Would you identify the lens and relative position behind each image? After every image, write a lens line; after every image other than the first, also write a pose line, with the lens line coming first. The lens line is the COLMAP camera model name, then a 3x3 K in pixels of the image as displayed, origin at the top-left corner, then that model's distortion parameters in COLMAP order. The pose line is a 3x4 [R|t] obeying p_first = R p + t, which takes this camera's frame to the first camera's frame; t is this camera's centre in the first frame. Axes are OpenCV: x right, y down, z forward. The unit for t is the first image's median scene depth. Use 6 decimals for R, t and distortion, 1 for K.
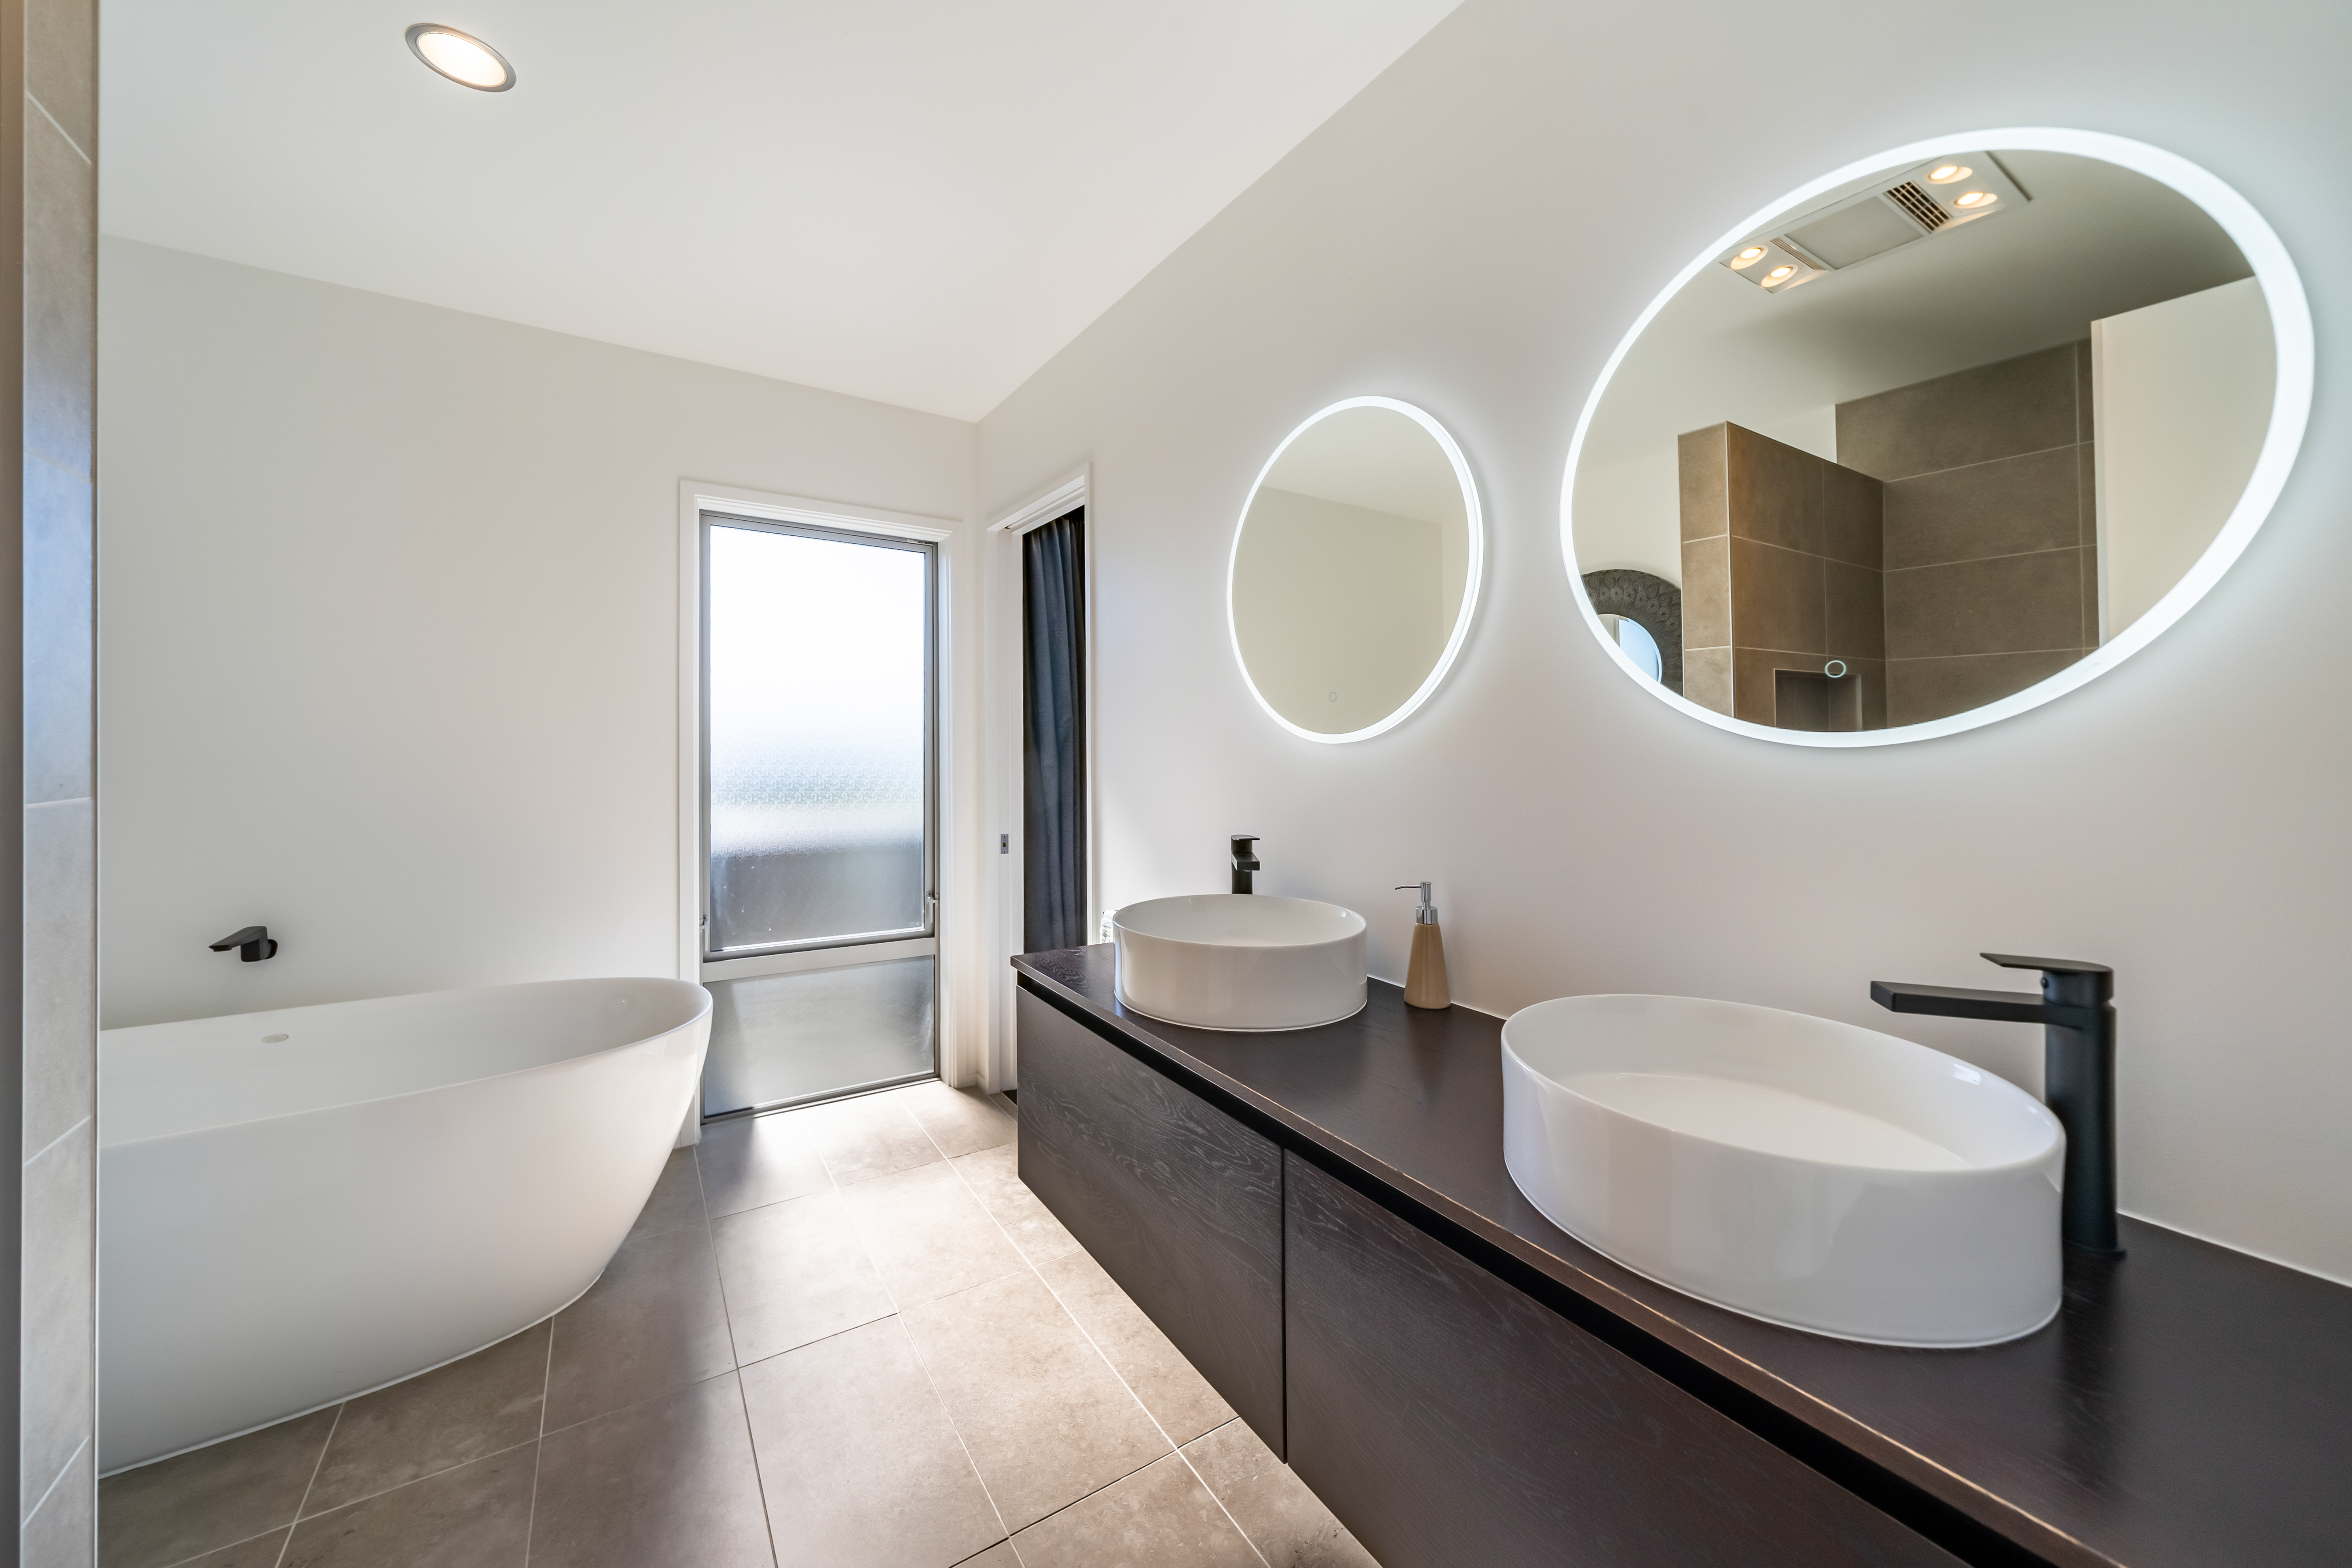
lens RADIAL K [[863.6, 0, 1172.9], [0, 863.6, 734.3], [0, 0, 1]] dist [0.000313, 0.000026]
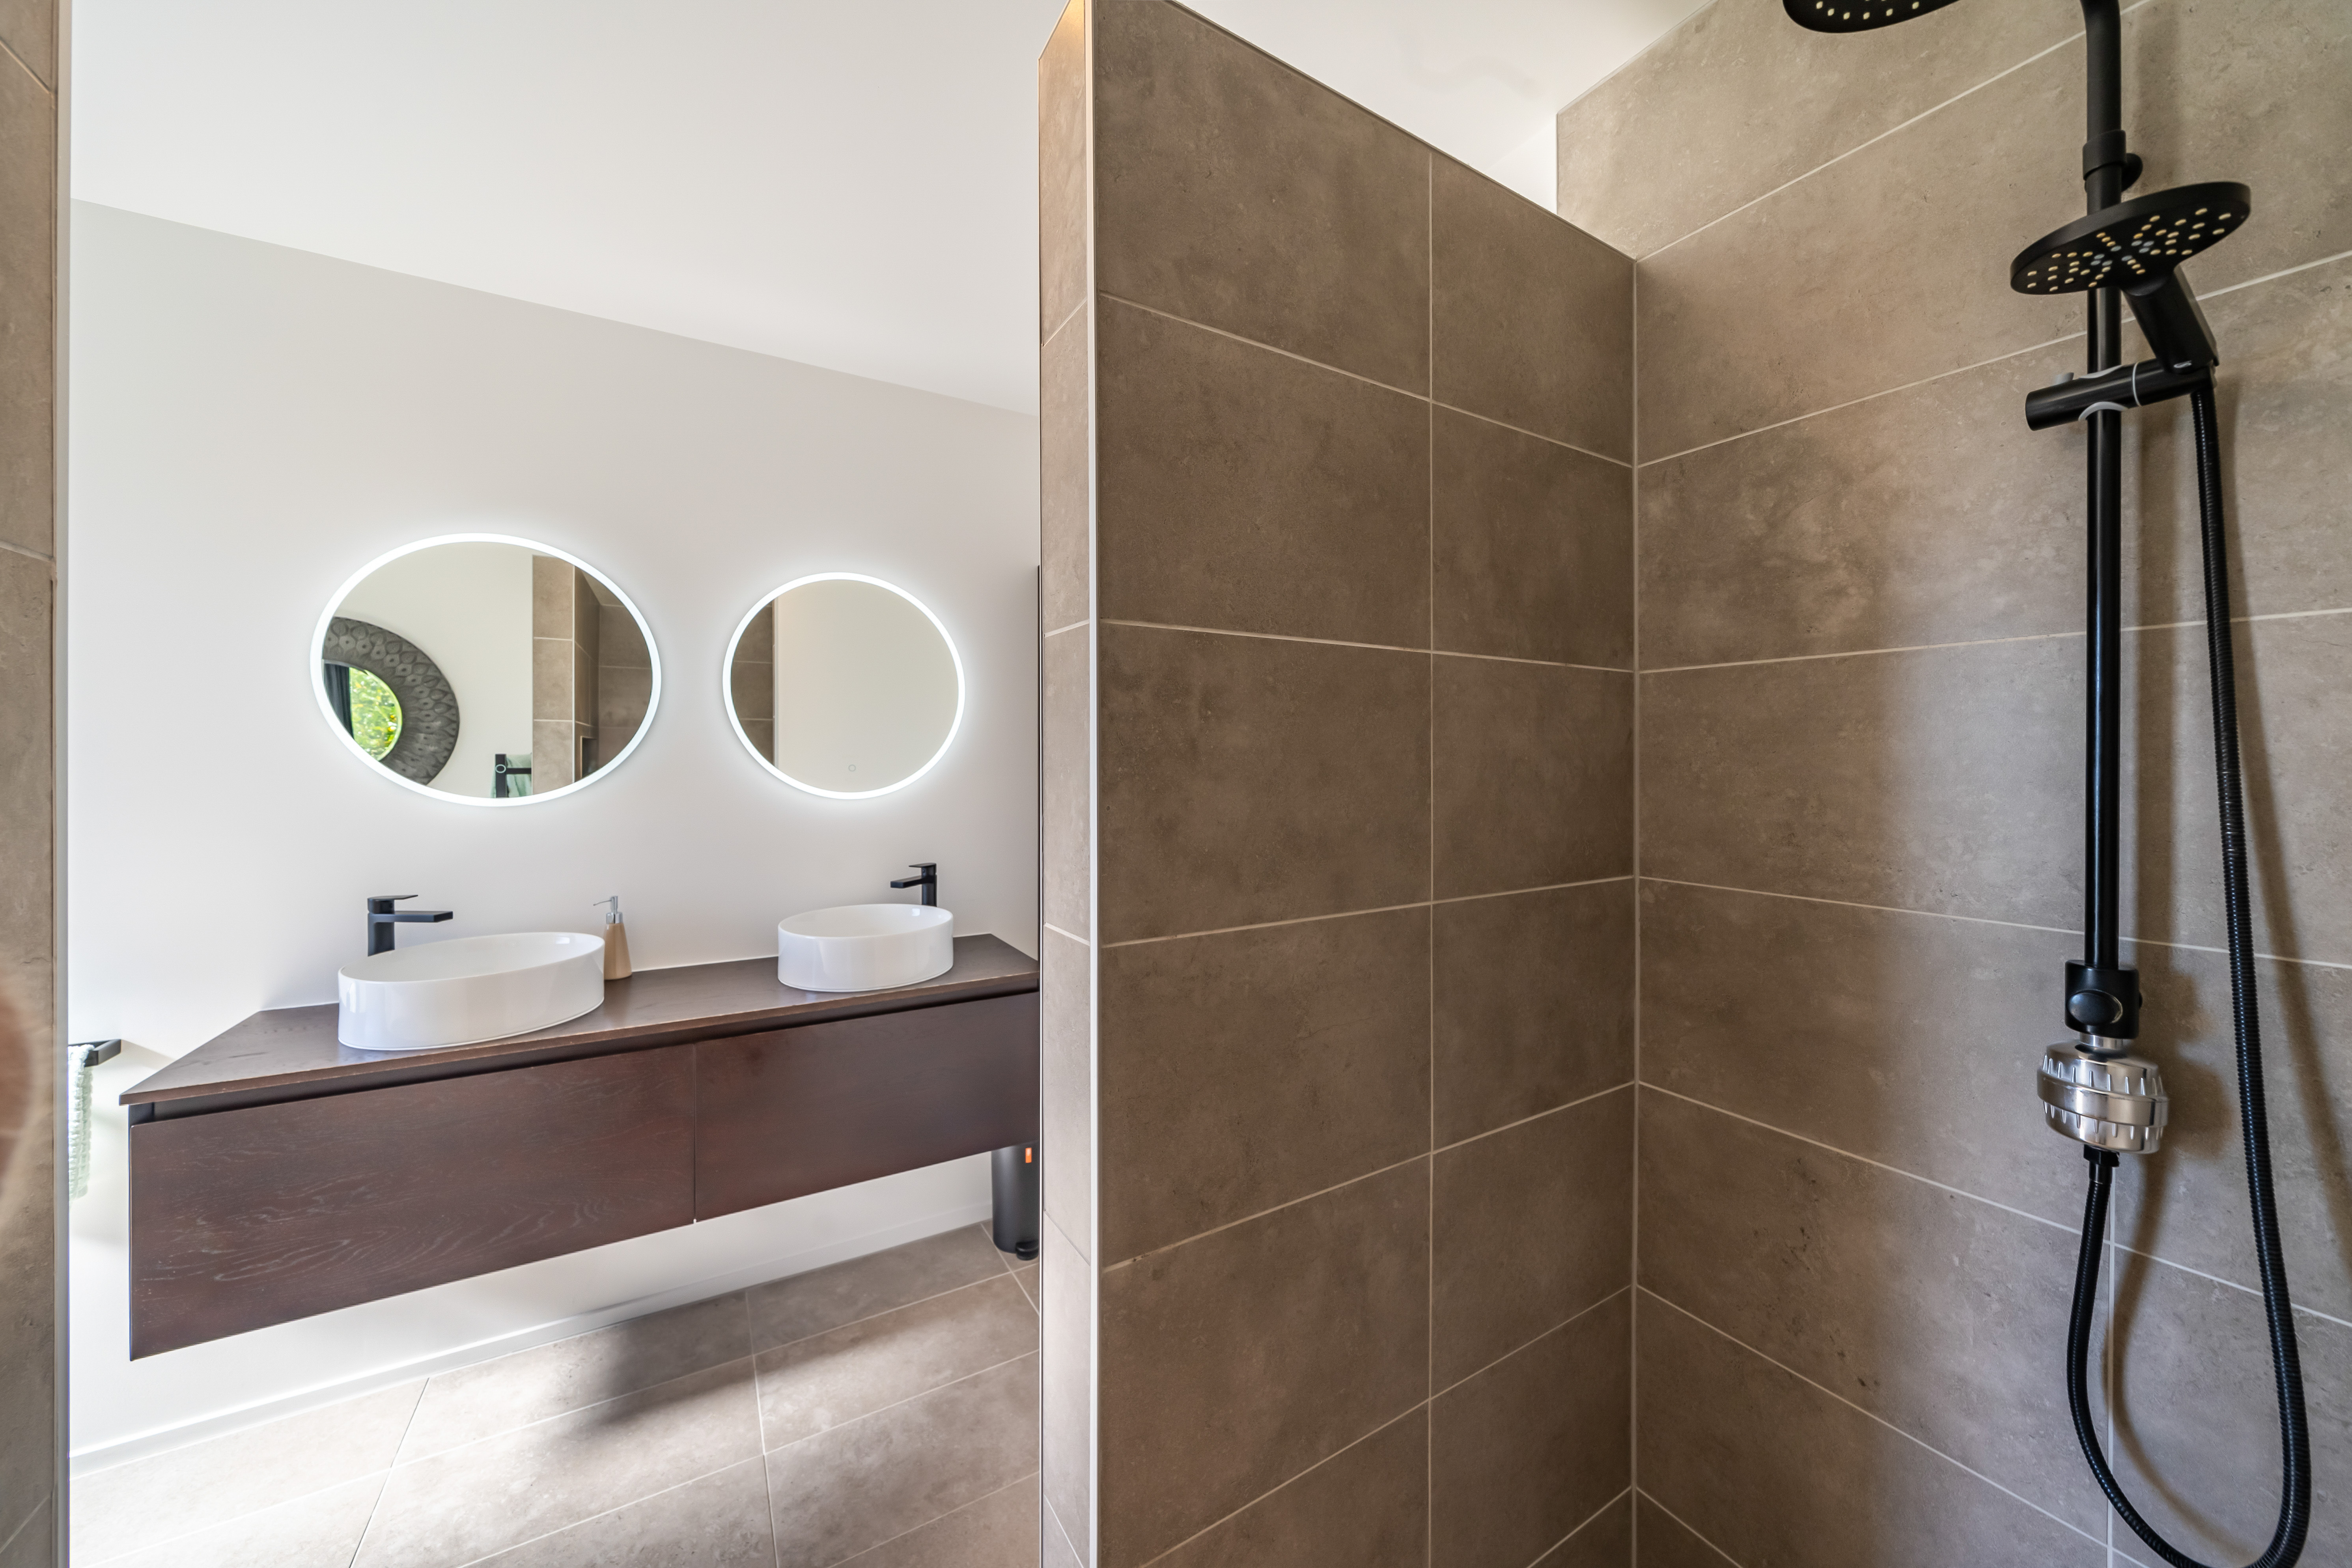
lens RADIAL K [[828.2, 0, 1173.9], [0, 828.2, 764.8], [0, 0, 1]] dist [0.000083, 0.000003]
pose [[0.030937, 0.000277, 0.999521, -0.650034], [-0.006195, 0.999981, -0.000085, -0.036597], [-0.999502, -0.006190, 0.030938, -0.009188]]
